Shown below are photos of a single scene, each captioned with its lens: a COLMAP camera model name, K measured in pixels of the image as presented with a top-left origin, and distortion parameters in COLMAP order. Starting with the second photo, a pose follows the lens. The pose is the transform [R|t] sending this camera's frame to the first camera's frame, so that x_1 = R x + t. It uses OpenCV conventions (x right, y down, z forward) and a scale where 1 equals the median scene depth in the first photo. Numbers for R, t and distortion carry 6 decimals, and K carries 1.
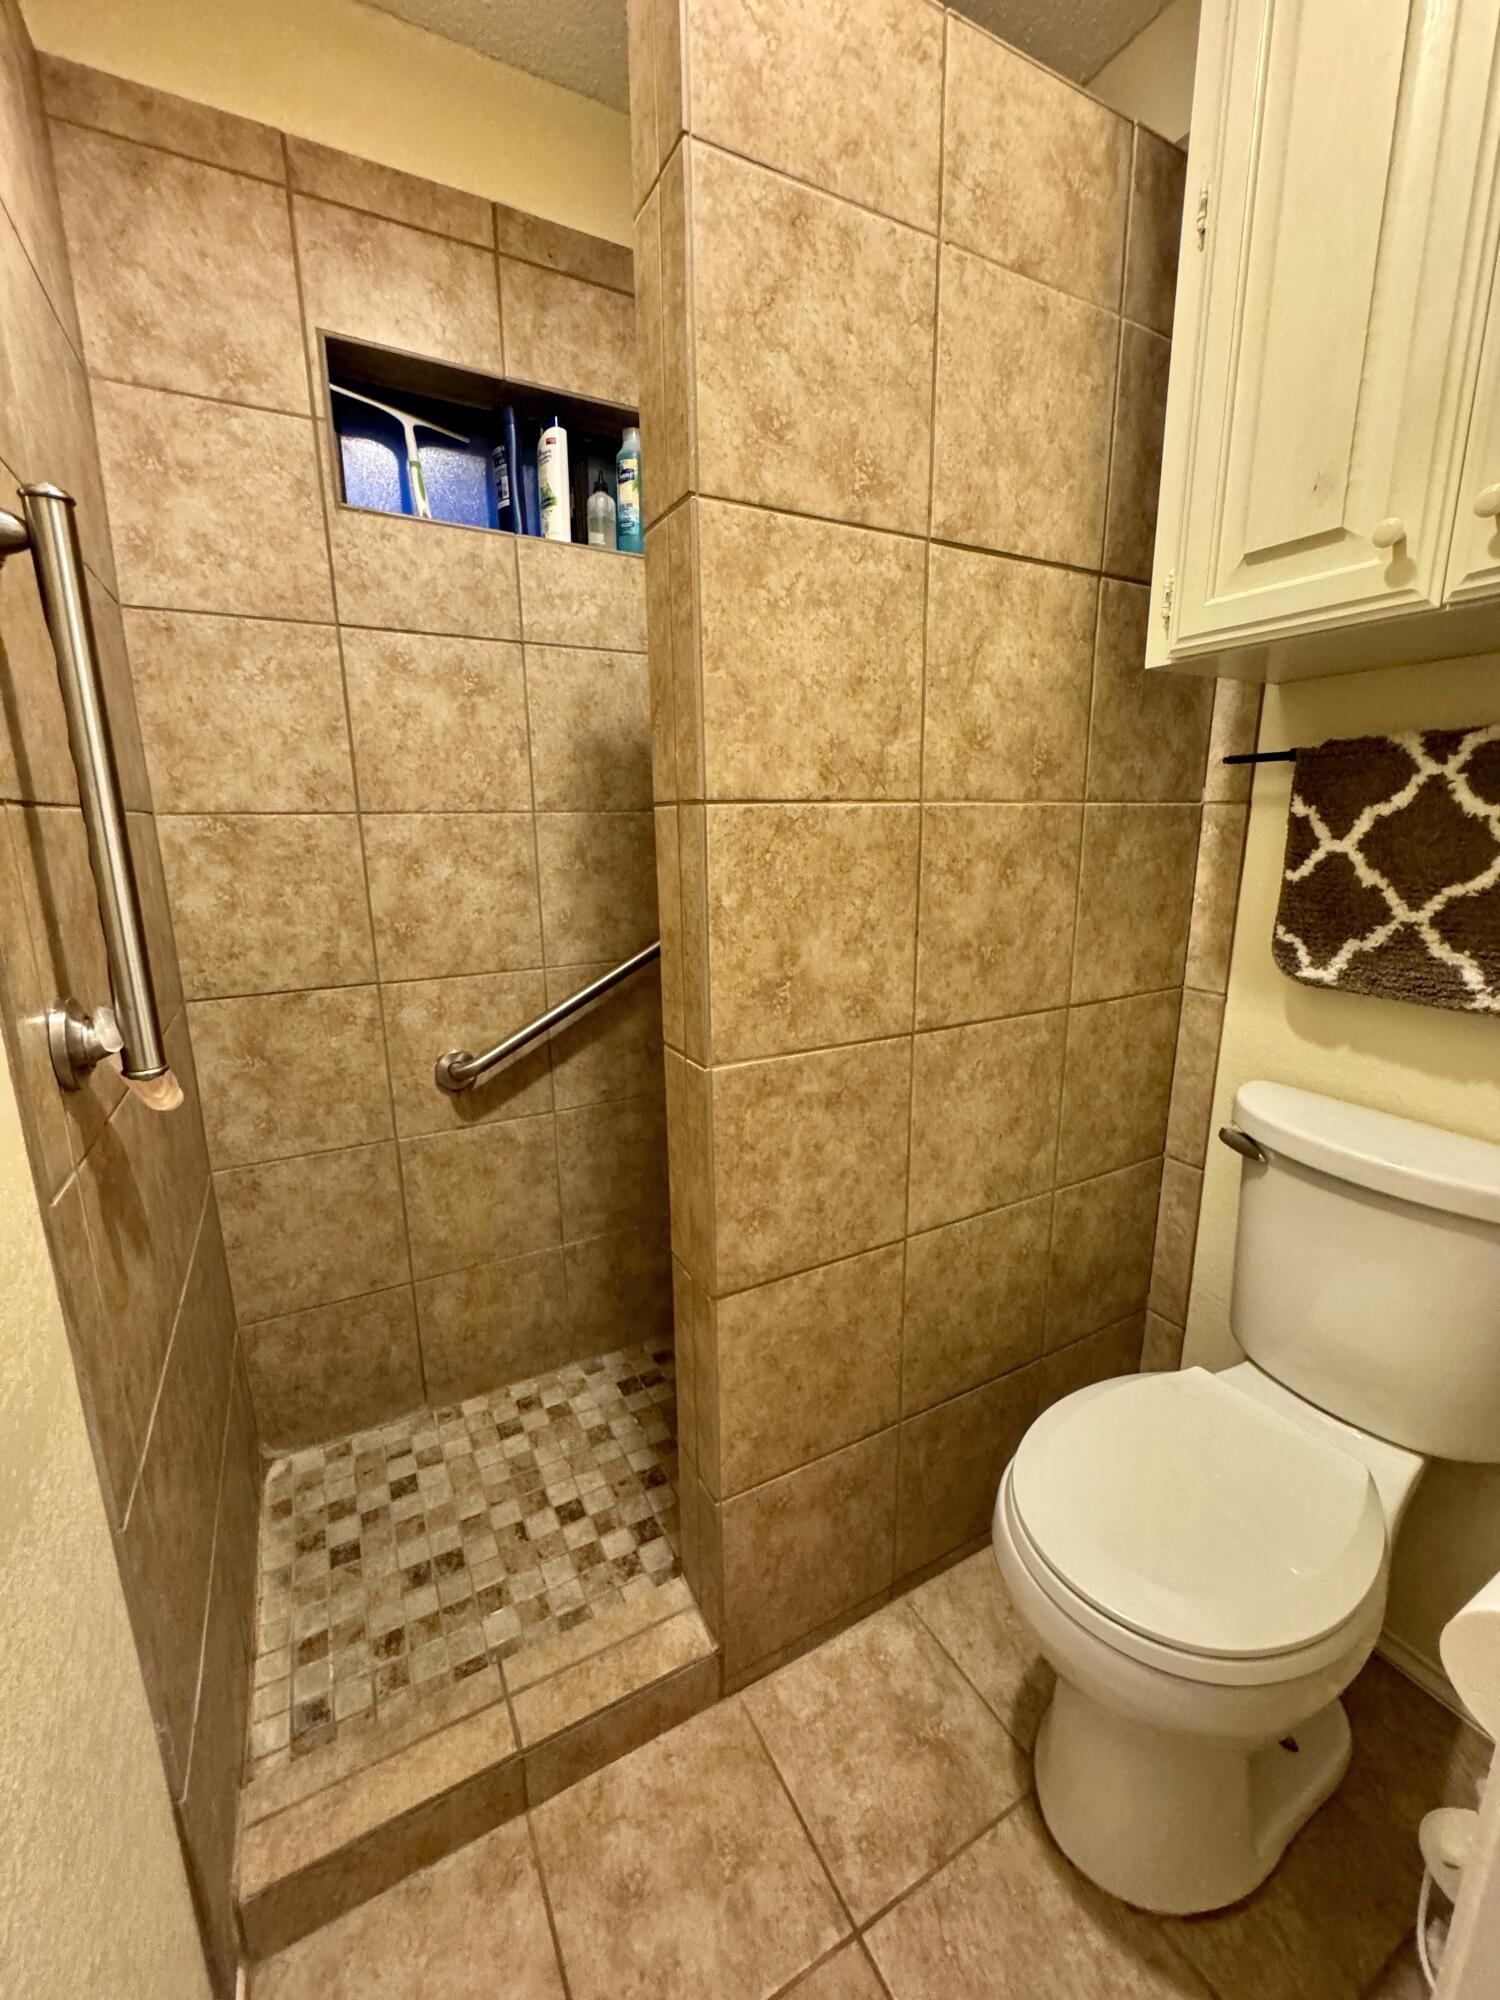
lens RADIAL K [[804.7, 0, 749.4], [0, 804.7, 997.9], [0, 0, 1]] dist [-0.004739, 0.001210]
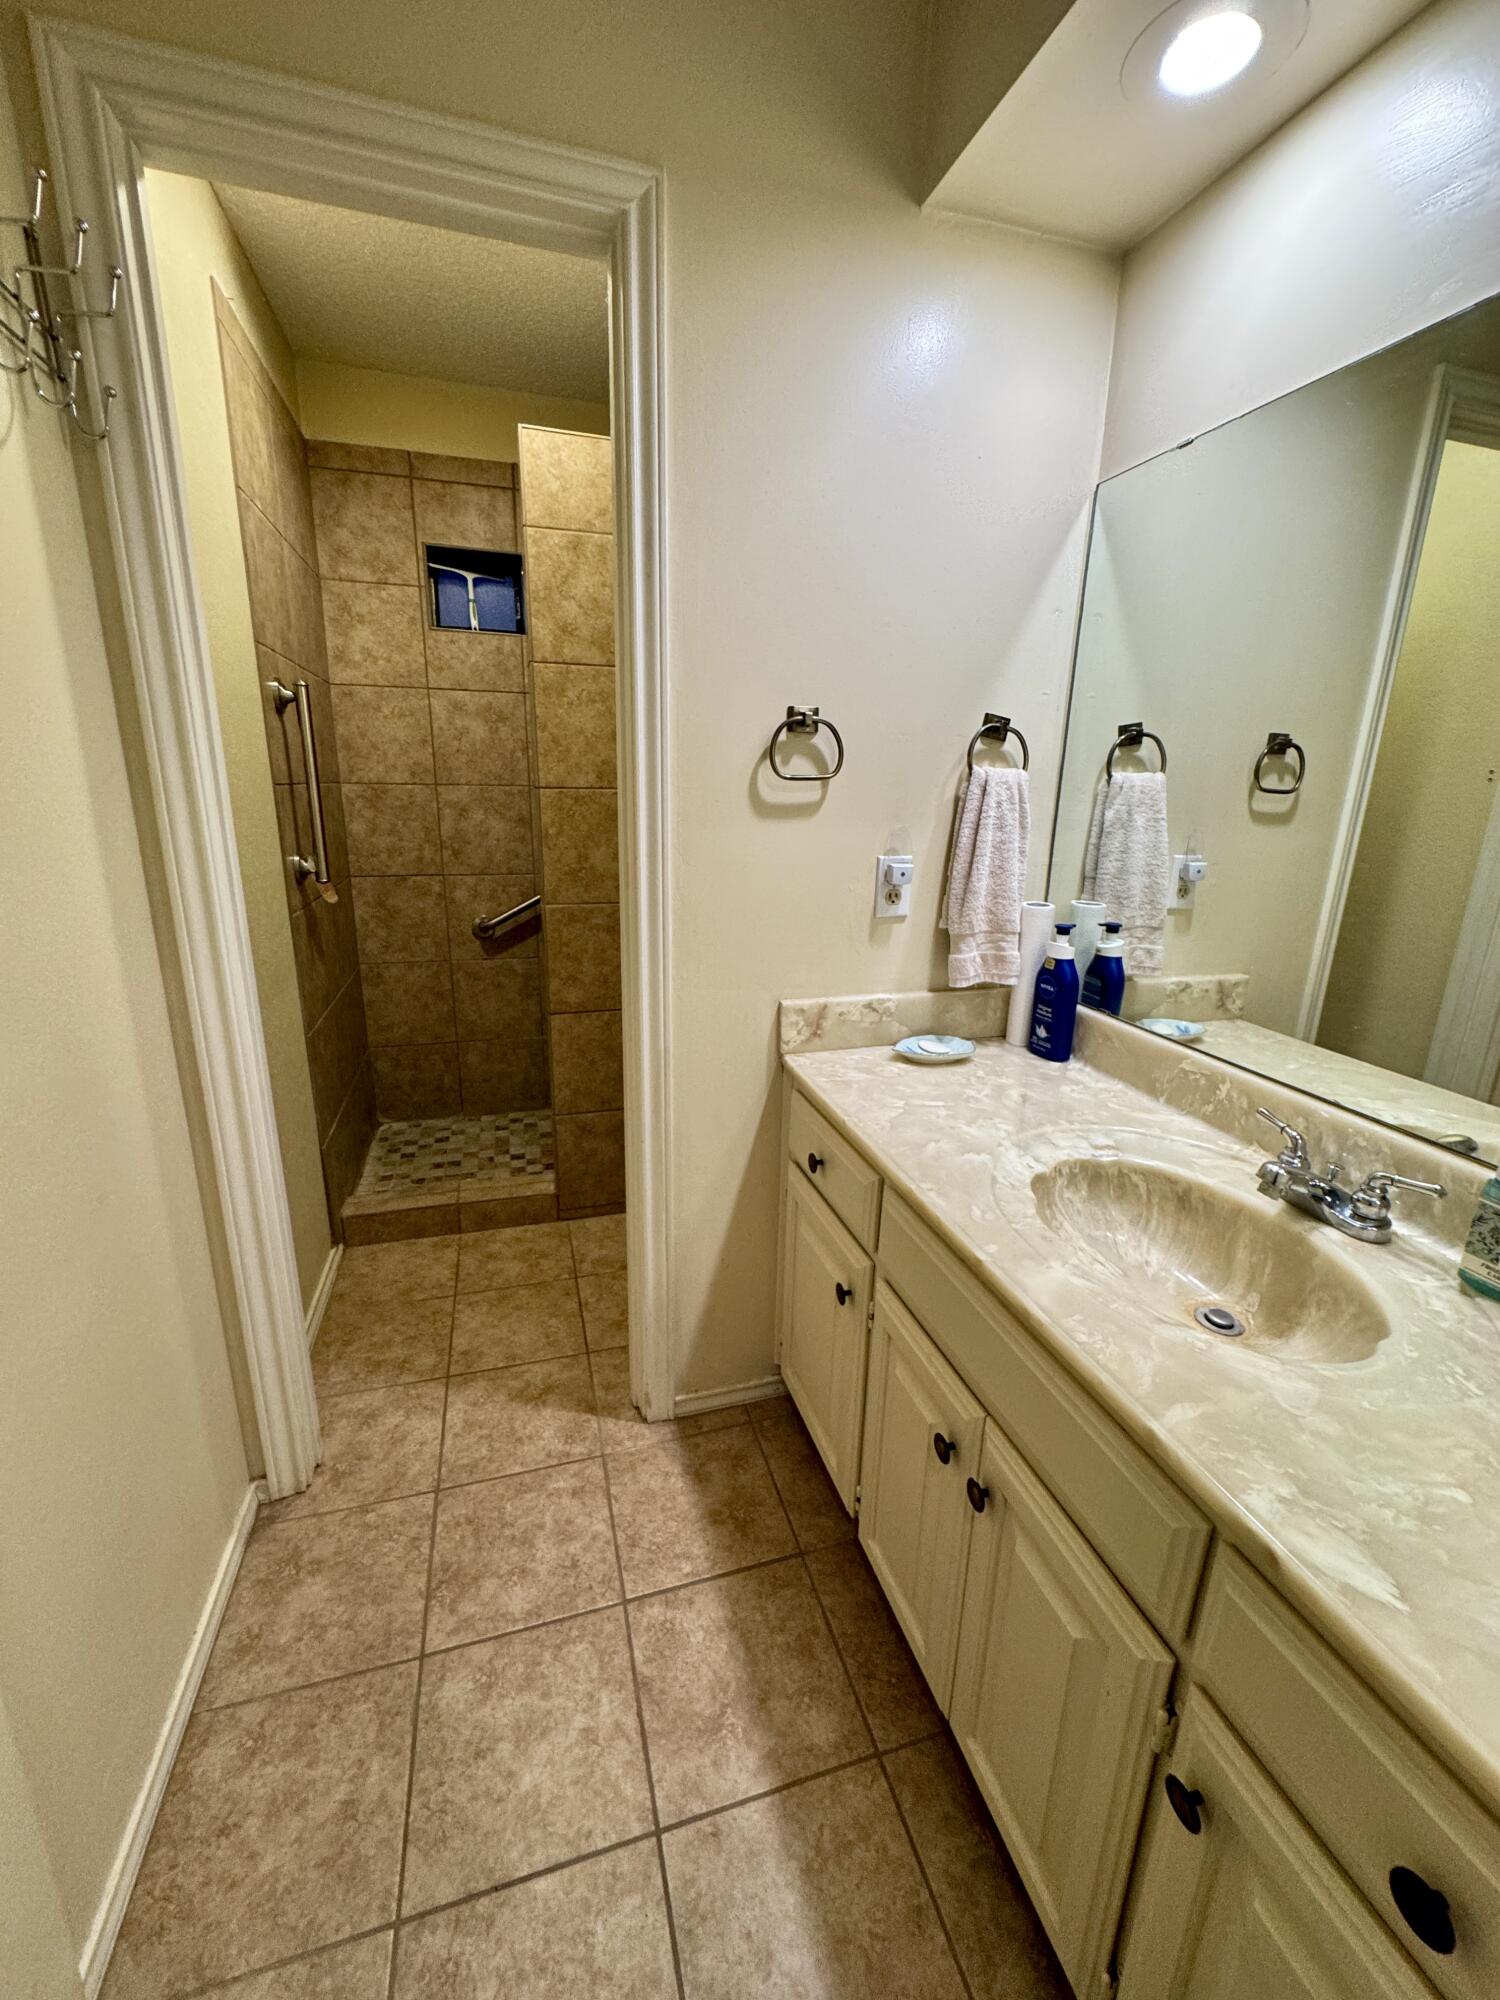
lens RADIAL K [[804.7, 0, 748.7], [0, 804.7, 999.2], [0, 0, 1]] dist [-0.004739, 0.001210]
pose [[0.978354, 0.079207, -0.191178, 0.706613], [-0.070886, 0.996231, 0.049989, 0.143427], [0.194417, -0.035355, 0.980282, -0.820594]]
